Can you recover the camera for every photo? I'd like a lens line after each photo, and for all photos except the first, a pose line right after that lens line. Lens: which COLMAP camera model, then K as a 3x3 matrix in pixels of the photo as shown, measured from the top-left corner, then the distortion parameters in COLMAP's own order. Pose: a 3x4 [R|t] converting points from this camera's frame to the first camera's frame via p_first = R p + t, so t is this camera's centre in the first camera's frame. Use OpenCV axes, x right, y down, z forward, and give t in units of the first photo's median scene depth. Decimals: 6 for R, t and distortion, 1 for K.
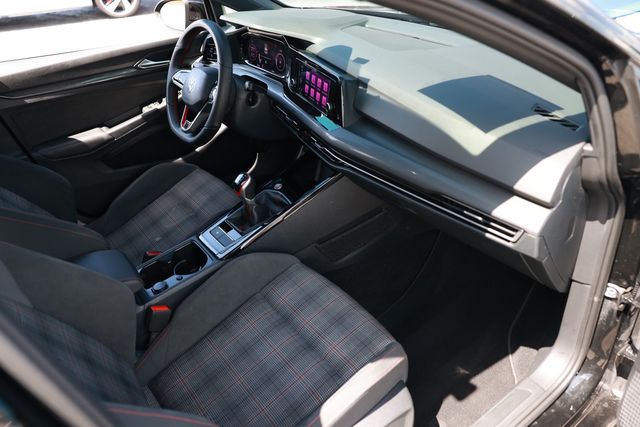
lens RADIAL K [[496.3, 0, 320.0], [0, 496.3, 213.5], [0, 0, 1]] dist [-0.127855, 0.112539]
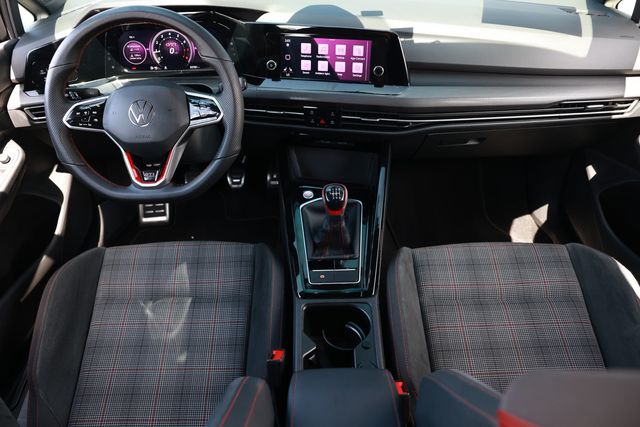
lens RADIAL K [[496.3, 0, 320.0], [0, 496.3, 213.5], [0, 0, 1]] dist [-0.127855, 0.112539]
pose [[0.577840, -0.449719, 0.681067, -0.555009], [0.423087, 0.878665, 0.221235, -0.172577], [-0.697924, 0.160312, 0.697999, 0.383756]]
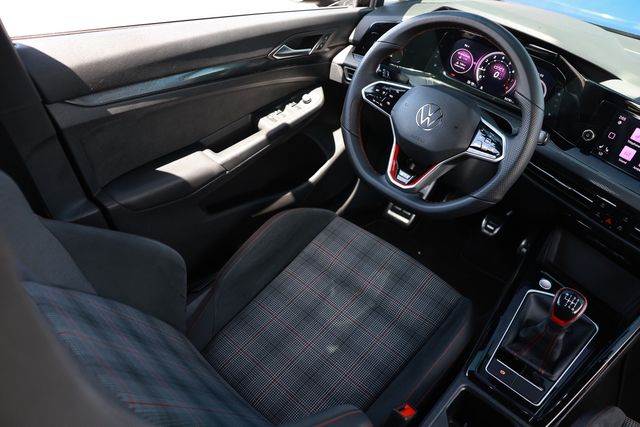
lens RADIAL K [[496.3, 0, 320.0], [0, 496.3, 213.5], [0, 0, 1]] dist [-0.127855, 0.112539]
pose [[0.960562, 0.026749, 0.276776, -0.506626], [-0.053301, 0.994617, 0.088859, -0.171891], [-0.272909, -0.100107, 0.956817, 0.397019]]
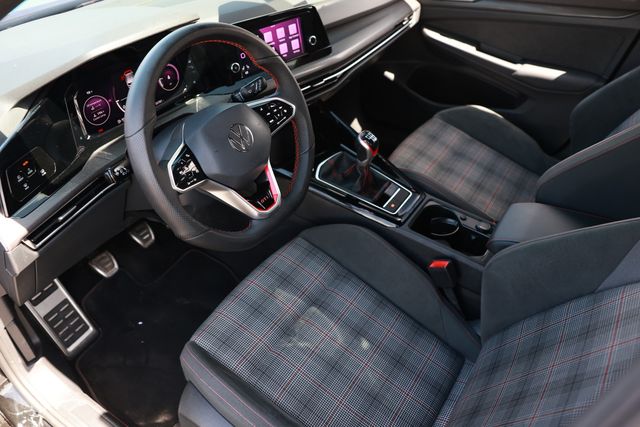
lens RADIAL K [[496.3, 0, 320.0], [0, 496.3, 213.5], [0, 0, 1]] dist [-0.127855, 0.112539]
pose [[-0.349169, -0.506725, 0.788232, -0.706522], [0.552308, 0.568244, 0.609963, -0.457657], [-0.756992, 0.648327, 0.081455, 0.850104]]
